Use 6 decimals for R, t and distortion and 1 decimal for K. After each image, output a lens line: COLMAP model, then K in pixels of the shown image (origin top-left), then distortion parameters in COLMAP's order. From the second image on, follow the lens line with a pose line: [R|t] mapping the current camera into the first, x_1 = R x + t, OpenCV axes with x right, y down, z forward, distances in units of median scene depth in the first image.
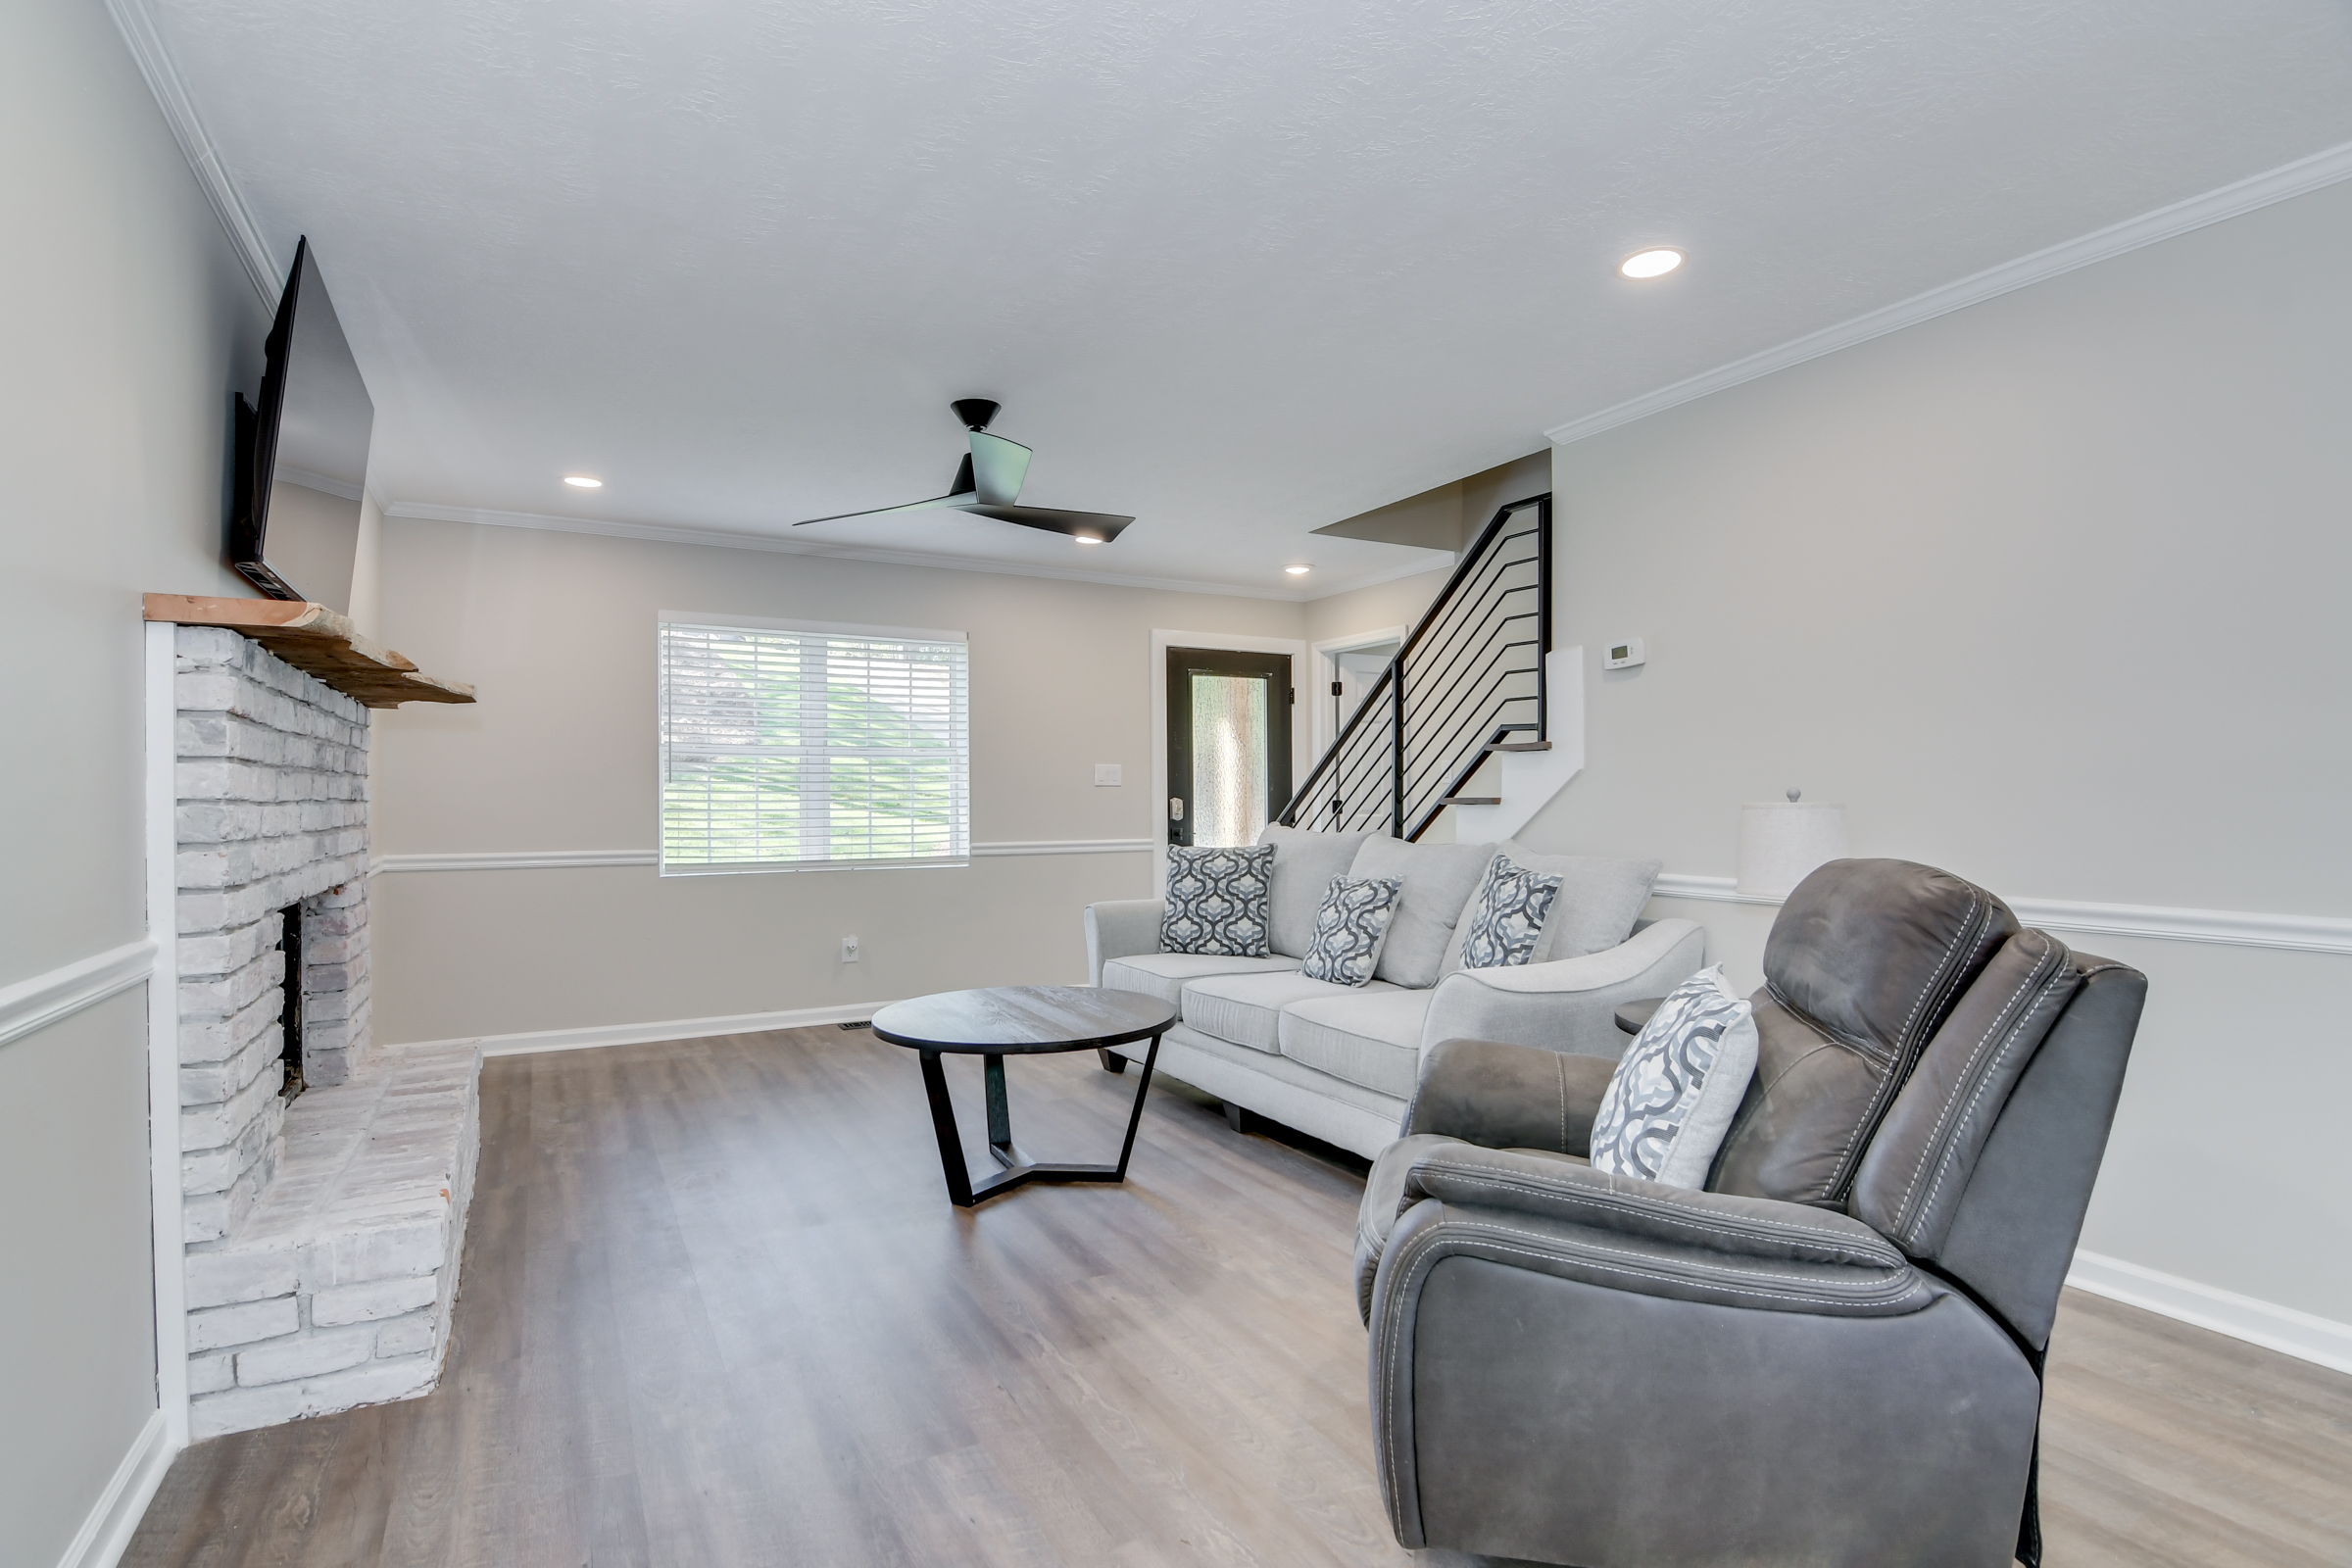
lens RADIAL K [[1150.6, 0, 1161.1], [0, 1150.6, 794.2], [0, 0, 1]] dist [-0.022901, -0.000511]
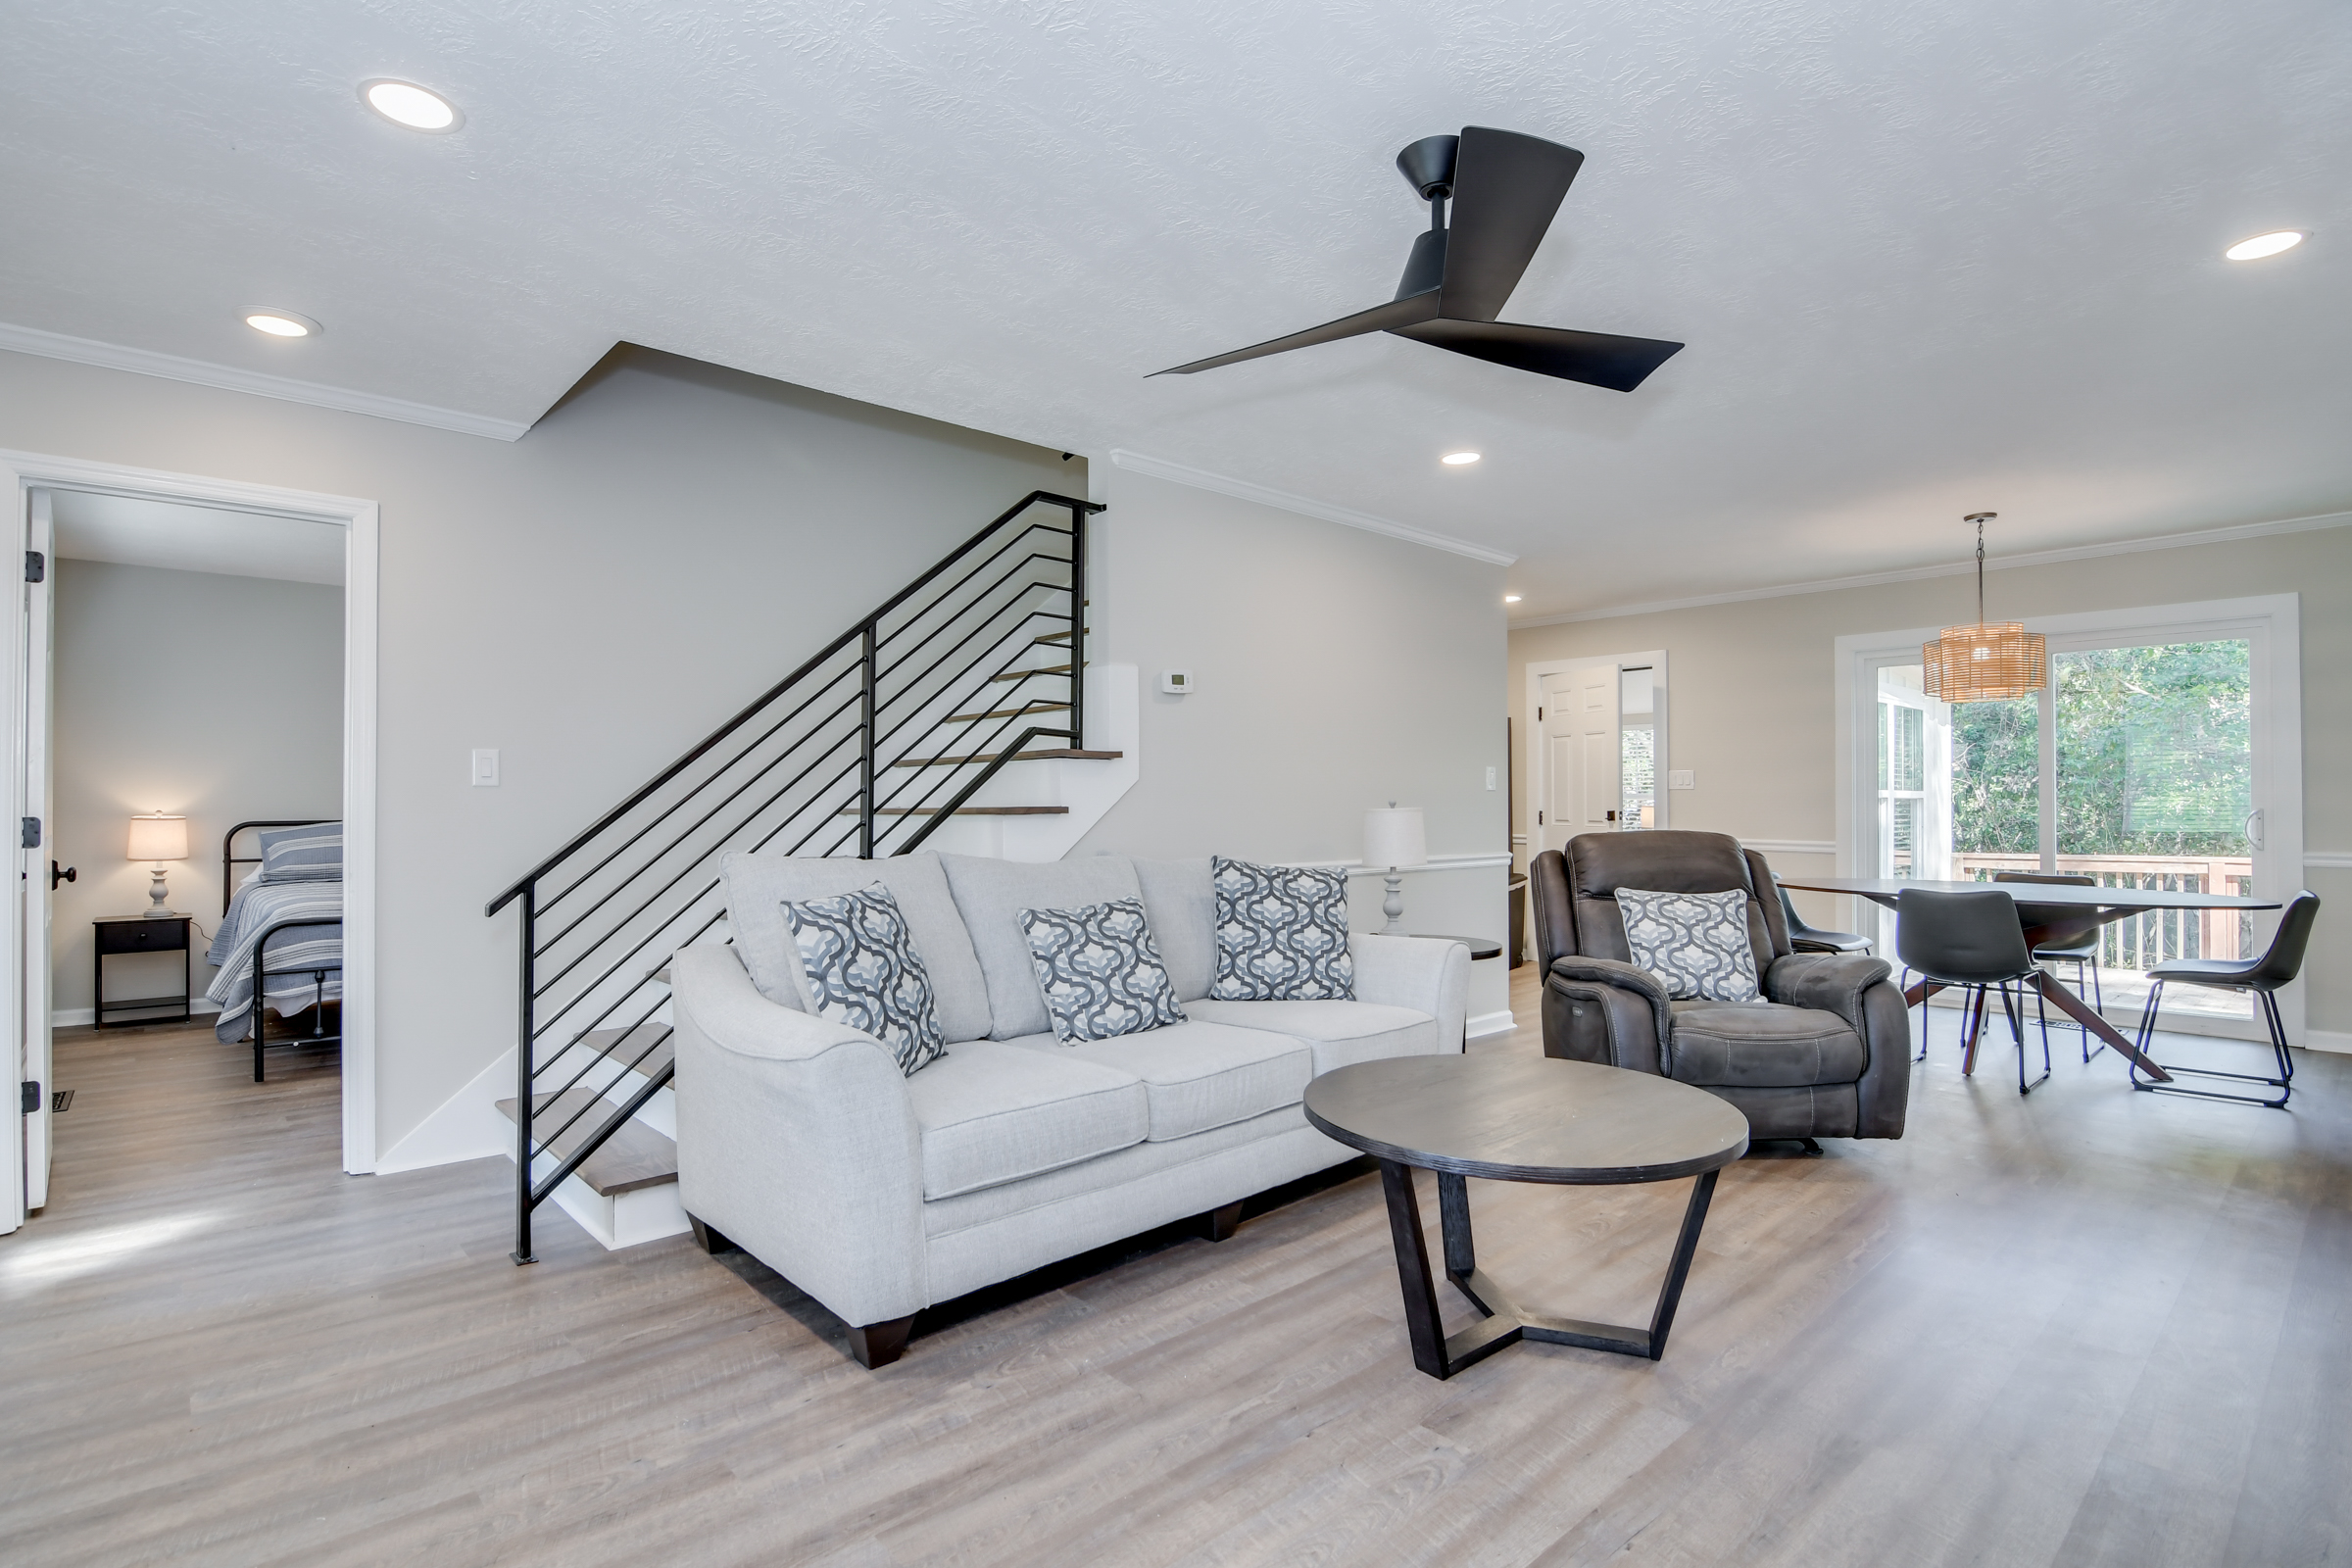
lens RADIAL K [[1150.6, 0, 1161.1], [0, 1150.6, 794.2], [0, 0, 1]] dist [-0.022901, -0.000511]
pose [[-0.246182, 0.018062, 0.969055, -0.672521], [0.005414, 0.999836, -0.017260, 0.009909], [-0.969208, 0.000997, -0.246240, 1.234932]]
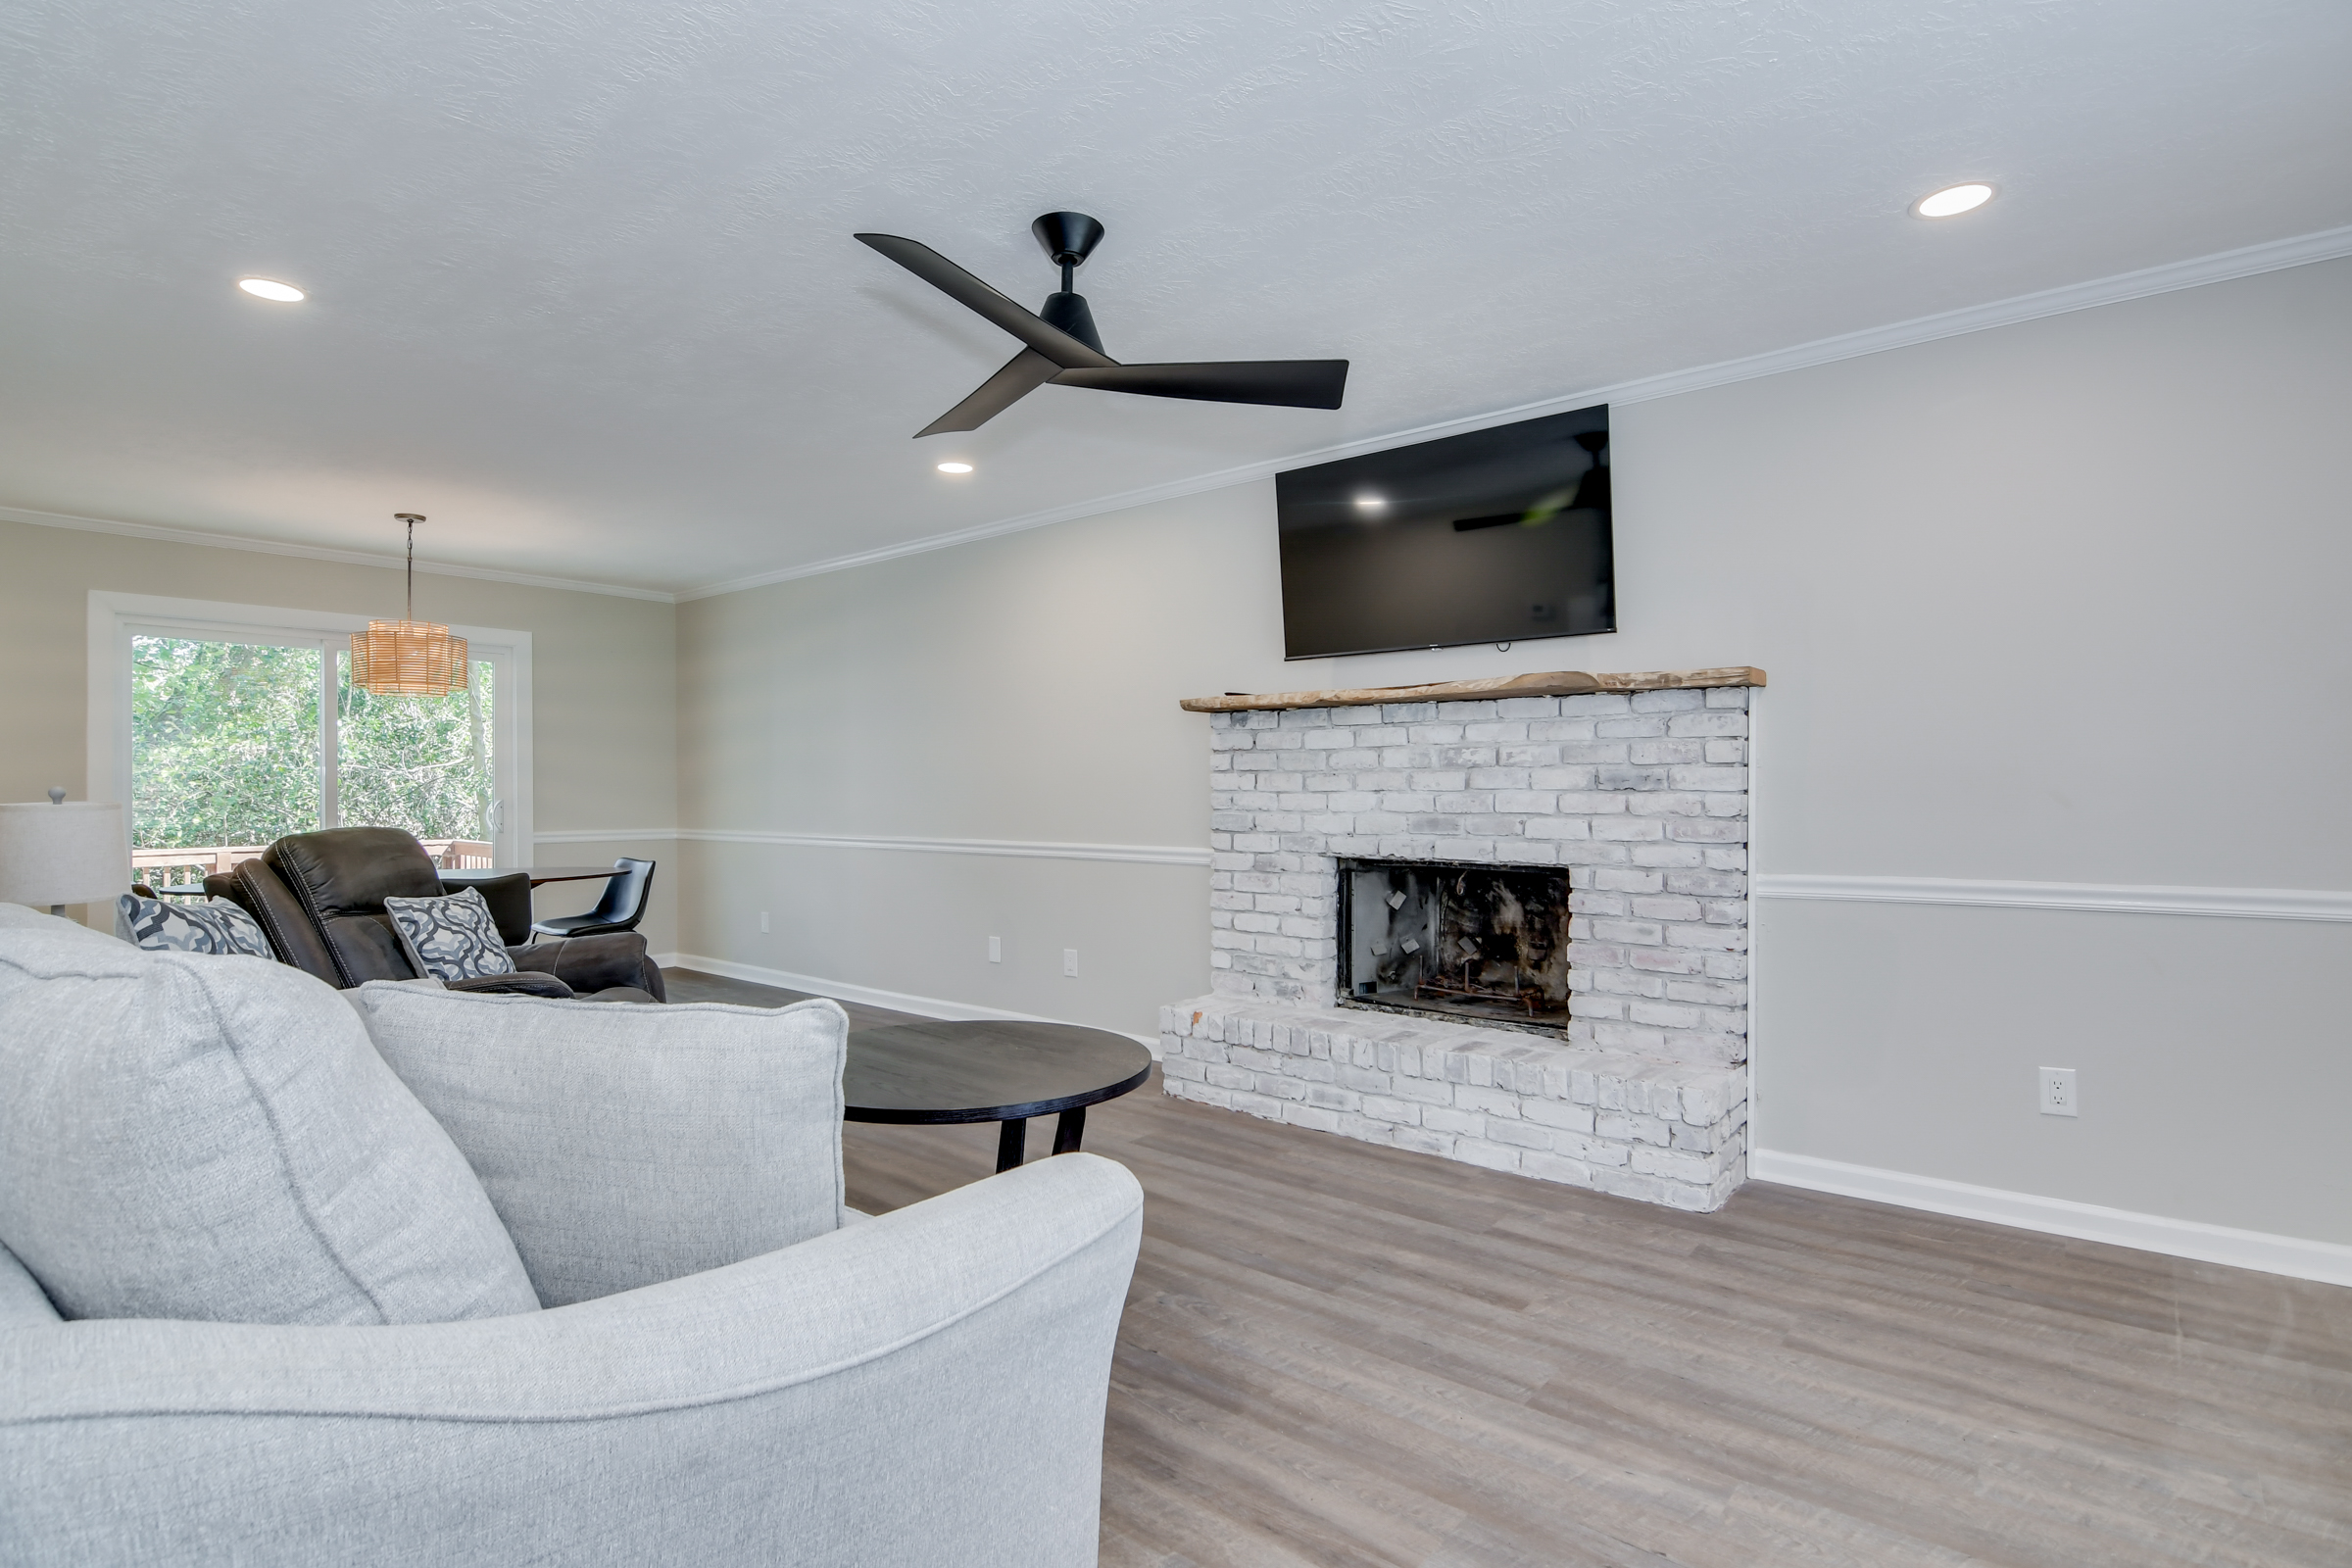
lens RADIAL K [[1150.6, 0, 1161.1], [0, 1150.6, 794.2], [0, 0, 1]] dist [-0.022901, -0.000511]
pose [[-0.924342, 0.012814, -0.381350, 0.046475], [0.011072, 0.999916, 0.006764, 0.002733], [0.381405, 0.002030, -0.924406, 1.590791]]
